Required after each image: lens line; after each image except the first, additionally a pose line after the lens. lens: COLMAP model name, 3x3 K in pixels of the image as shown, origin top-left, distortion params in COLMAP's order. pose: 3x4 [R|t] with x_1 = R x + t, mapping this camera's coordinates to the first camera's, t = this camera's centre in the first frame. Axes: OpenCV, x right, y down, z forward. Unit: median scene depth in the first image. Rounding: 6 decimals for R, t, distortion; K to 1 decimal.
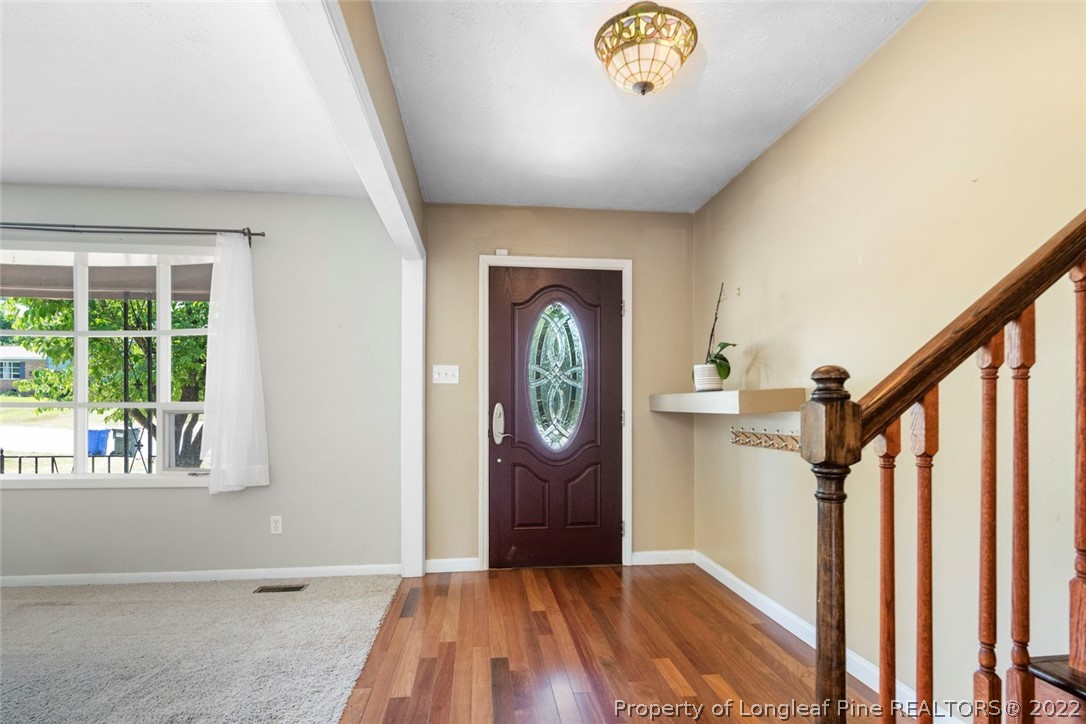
lens RADIAL K [[527.1, 0, 540.2], [0, 527.1, 404.7], [0, 0, 1]] dist [0.002507, -0.002181]
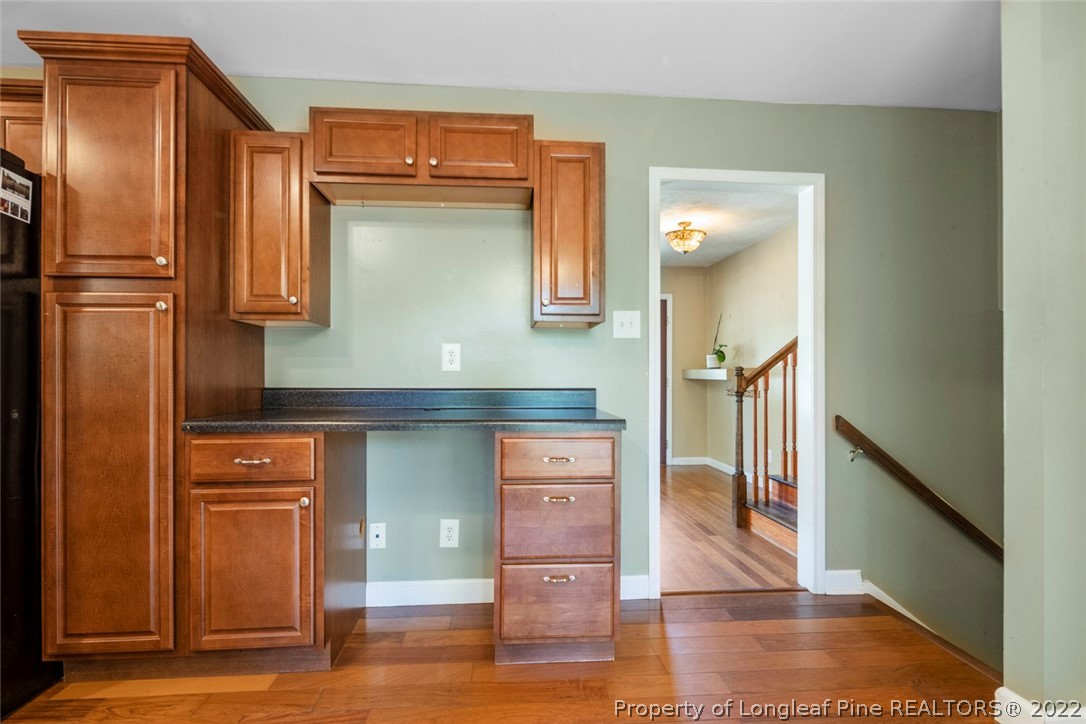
lens RADIAL K [[527.1, 0, 545.8], [0, 527.1, 374.3], [0, 0, 1]] dist [0.002507, -0.002181]
pose [[0.999700, -0.000080, -0.024510, -0.281246], [0.000160, 0.999995, 0.003286, -0.011188], [0.024509, -0.003289, 0.999694, -1.064963]]
